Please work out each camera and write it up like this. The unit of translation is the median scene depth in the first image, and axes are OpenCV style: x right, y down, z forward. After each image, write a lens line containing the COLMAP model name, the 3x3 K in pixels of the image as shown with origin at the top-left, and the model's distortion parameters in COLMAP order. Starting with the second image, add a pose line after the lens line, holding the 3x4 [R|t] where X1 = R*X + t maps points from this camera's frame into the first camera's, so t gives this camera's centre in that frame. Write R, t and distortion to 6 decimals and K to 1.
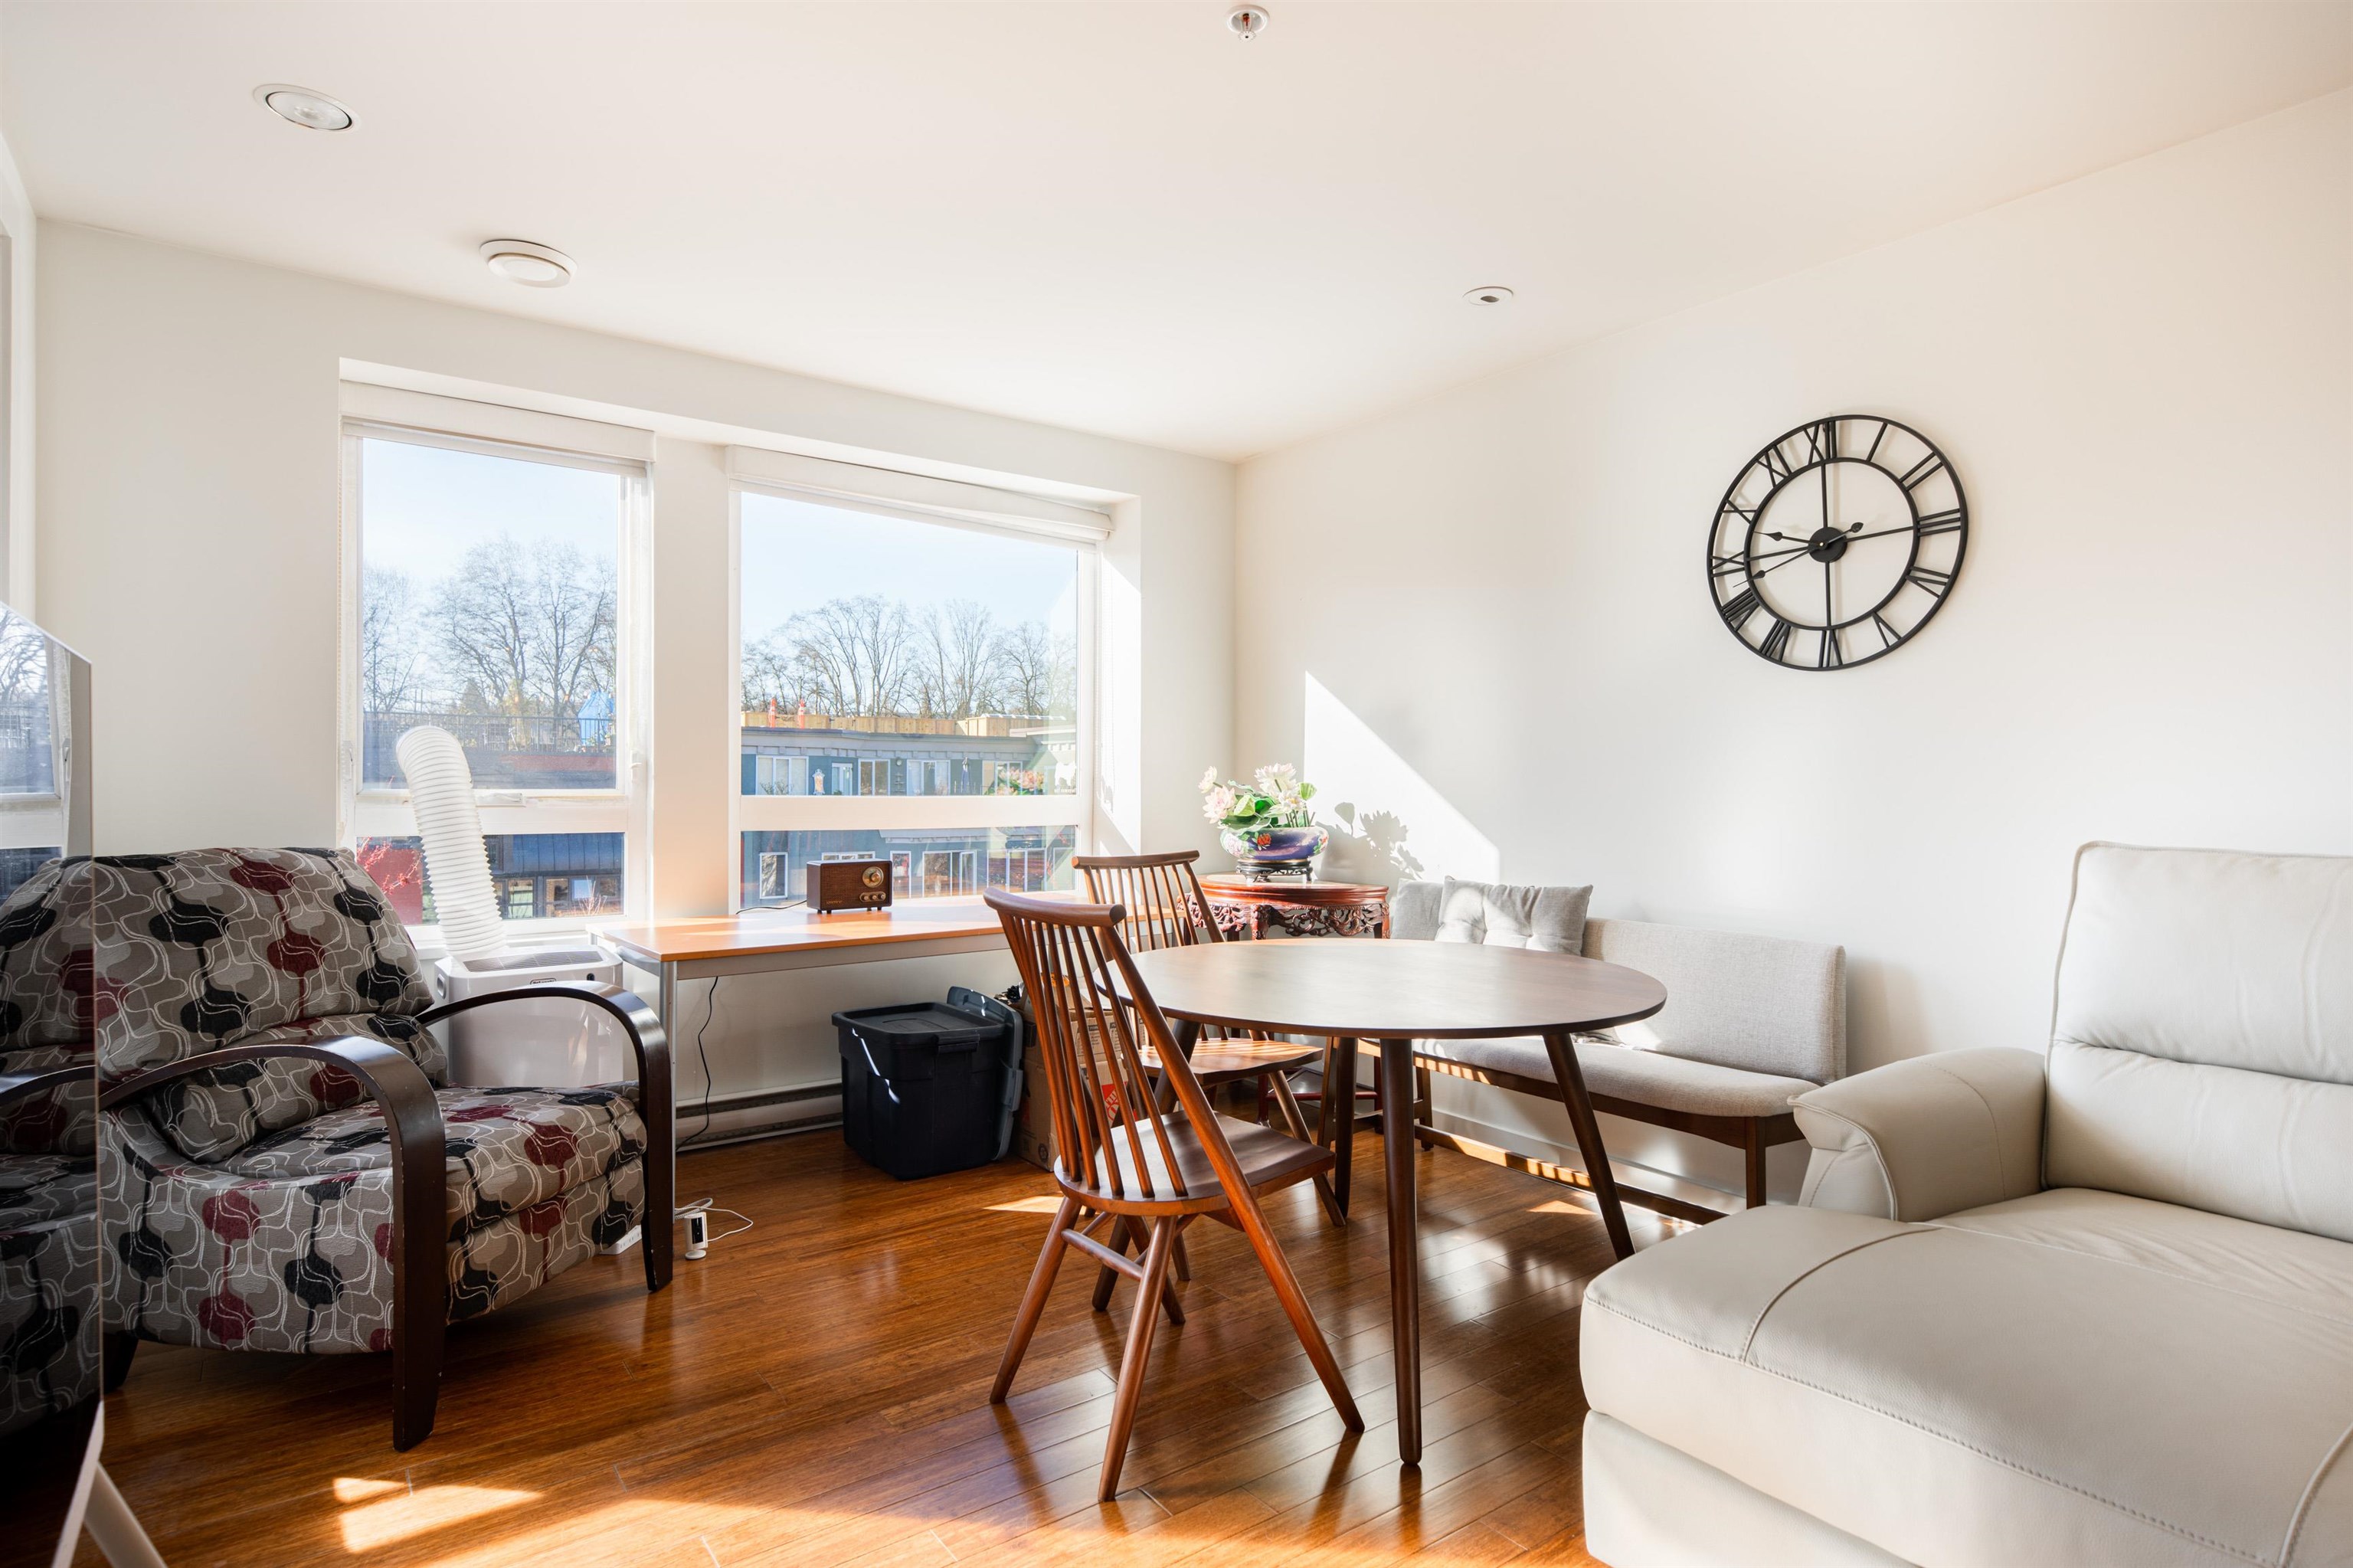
lens RADIAL K [[1237.6, 0, 1171.5], [0, 1237.6, 781.7], [0, 0, 1]] dist [0.001866, 0.001458]
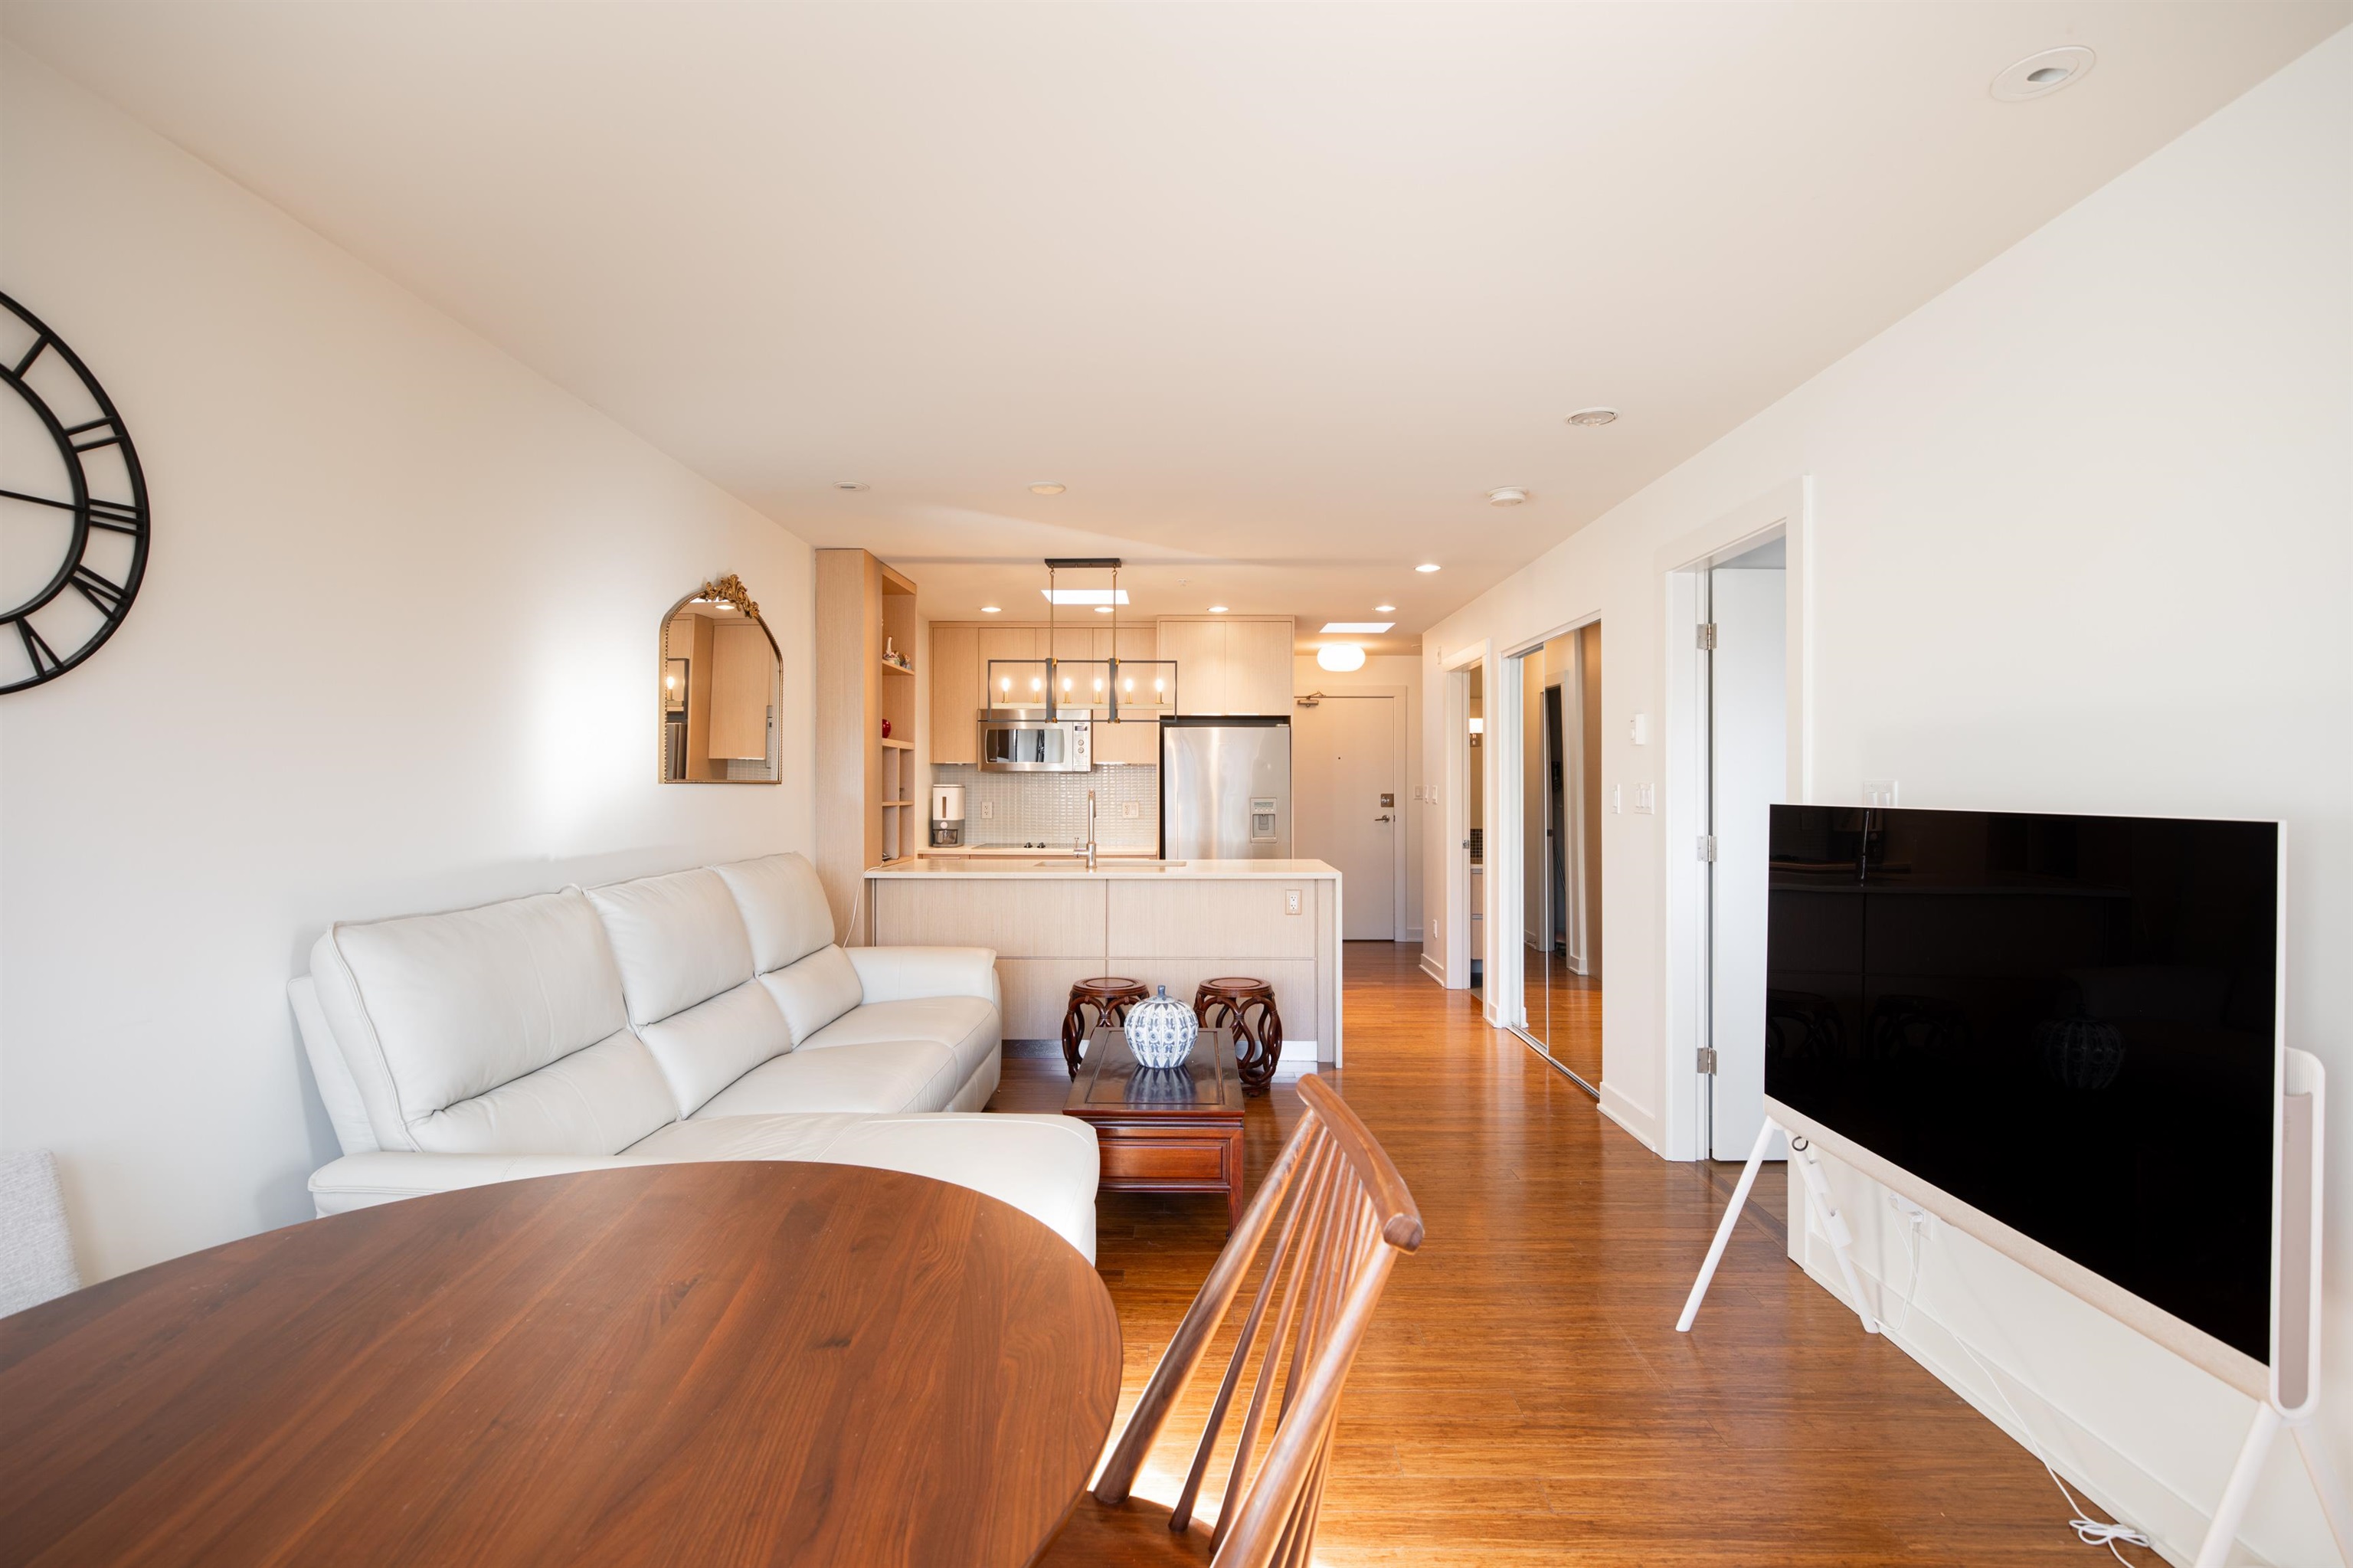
lens RADIAL K [[1079.4, 0, 1183.5], [0, 1079.4, 783.3], [0, 0, 1]] dist [0.001095, -0.000032]
pose [[-0.806190, -0.002414, 0.591651, -0.241042], [-0.004603, 0.999987, -0.002191, -0.051442], [-0.591638, -0.004490, -0.806191, 1.066005]]
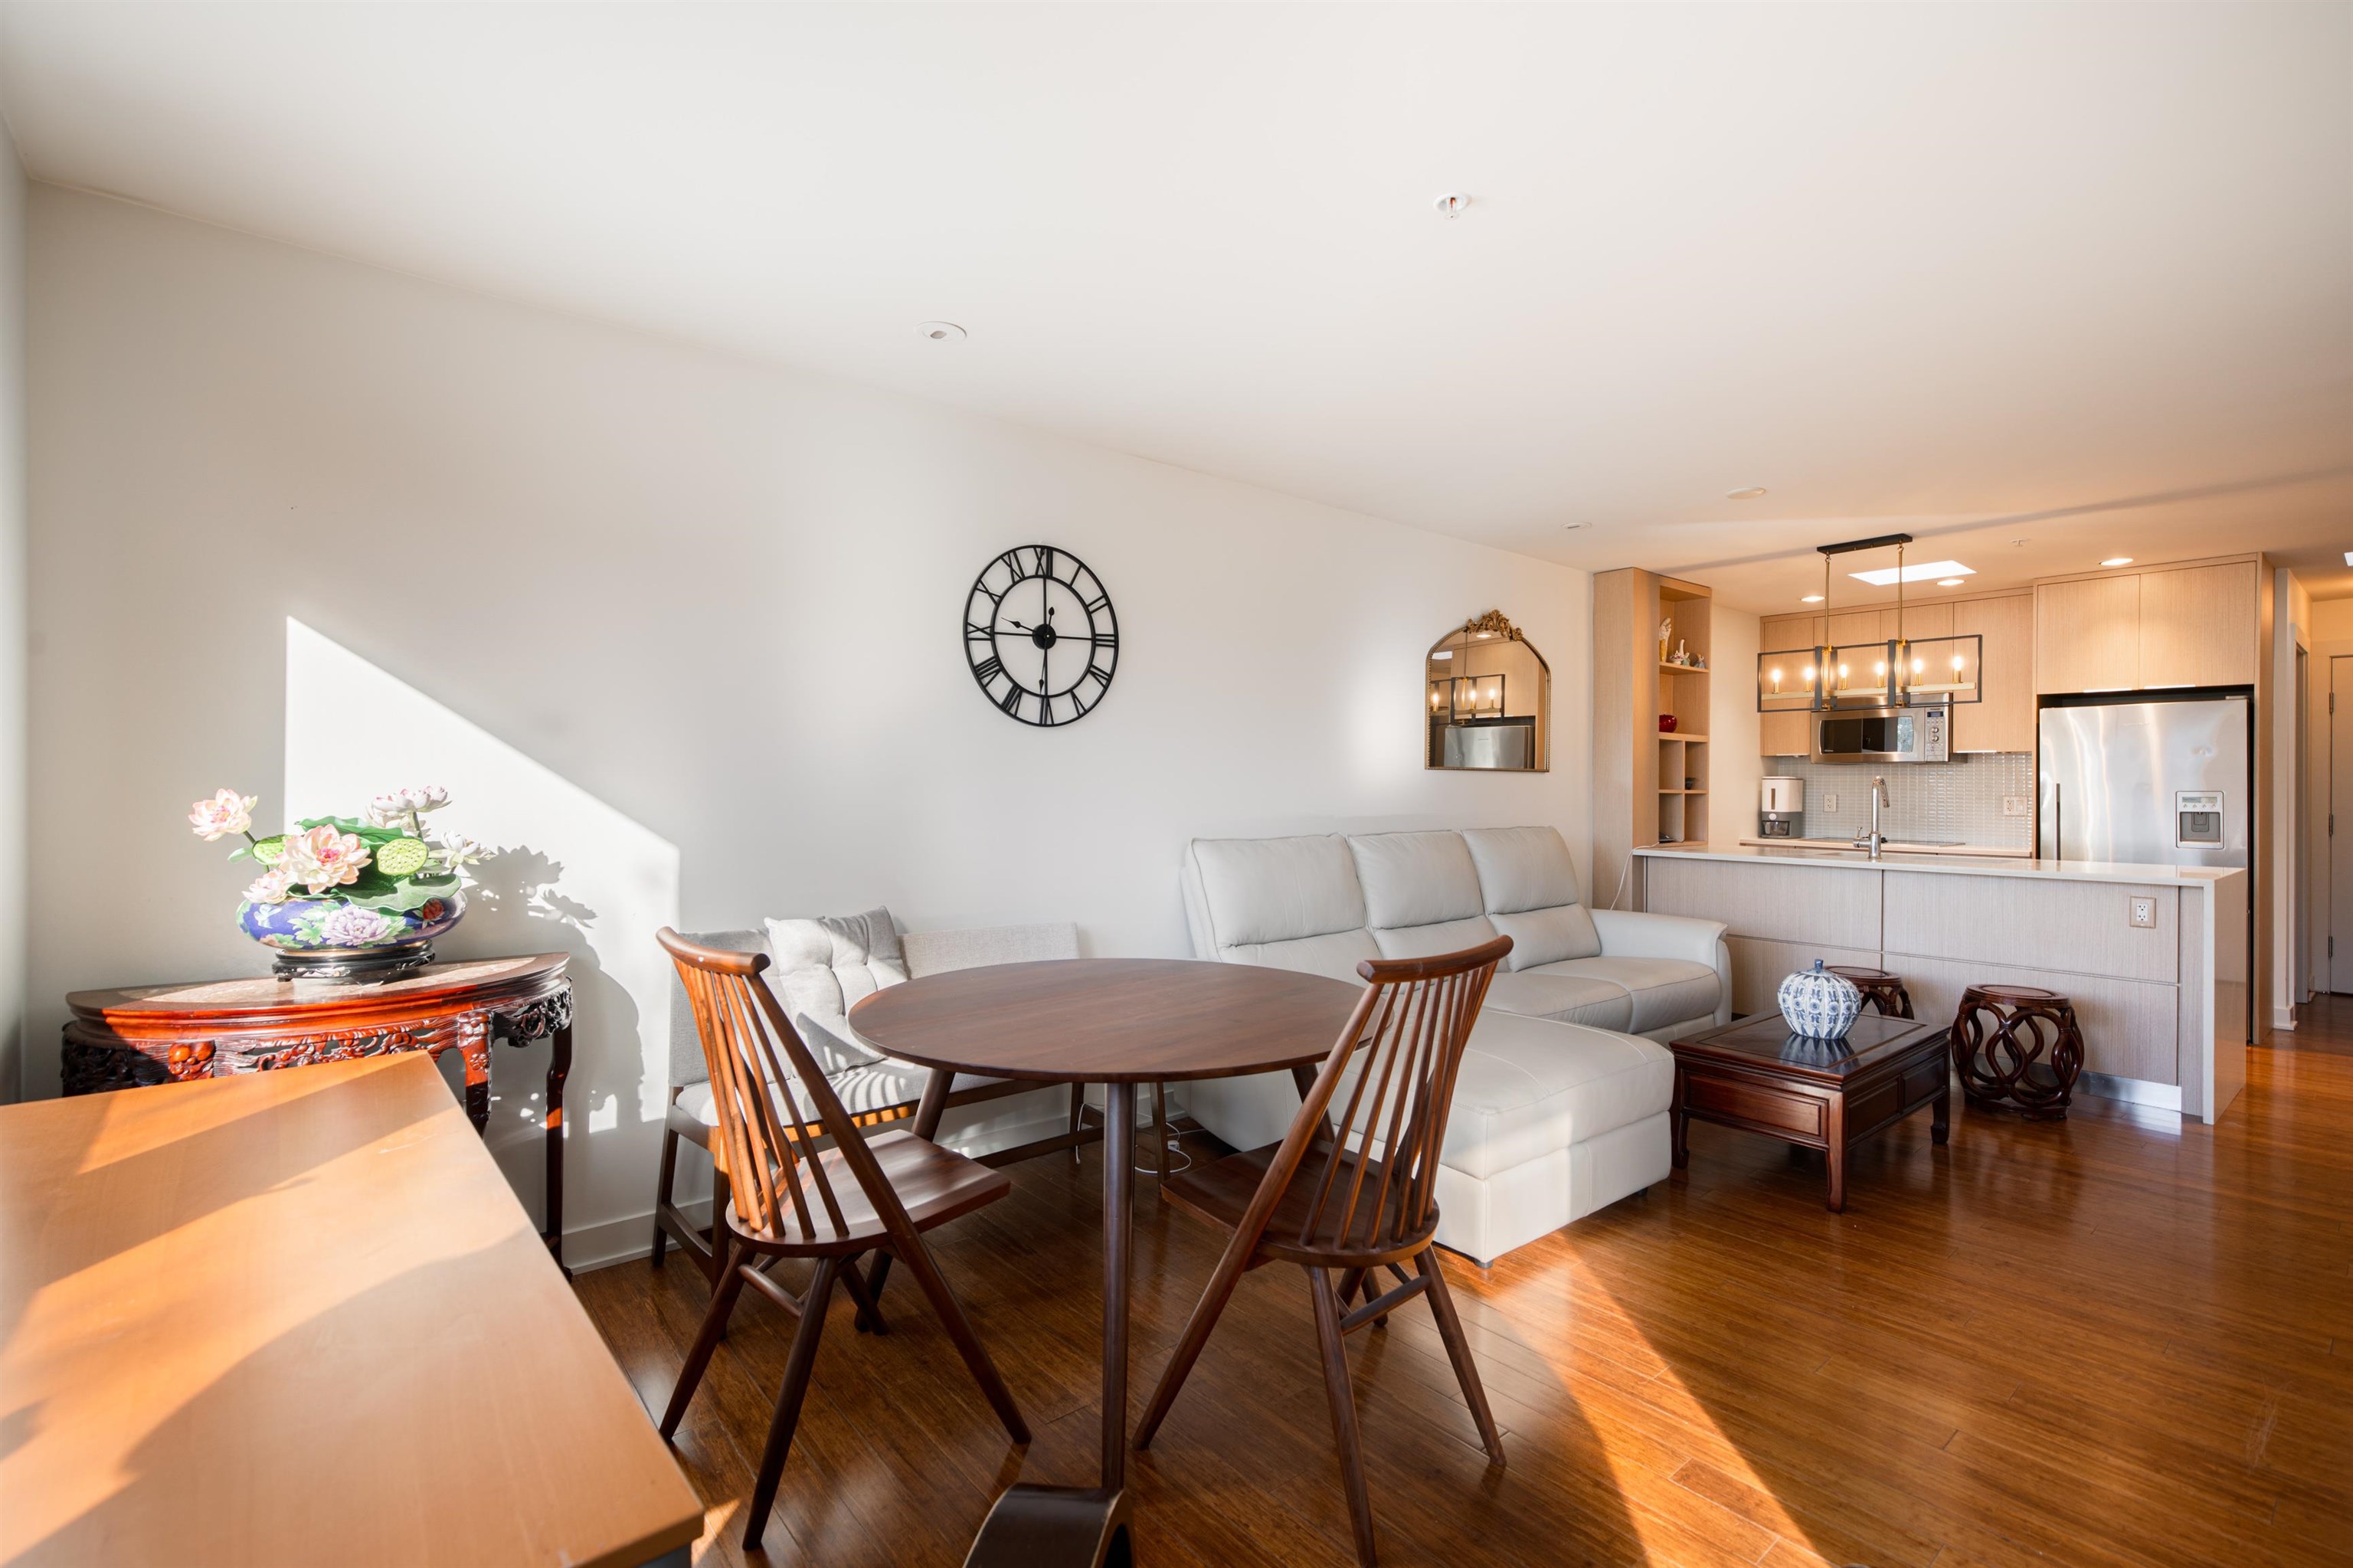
lens RADIAL K [[1049.4, 0, 1188.1], [0, 1049.4, 786.4], [0, 0, 1]] dist [0.004353, -0.000097]
pose [[-0.070835, -0.004217, 0.997479, -0.664289], [-0.007288, 0.999967, 0.003710, -0.028301], [-0.997461, -0.007006, -0.070863, 0.925405]]
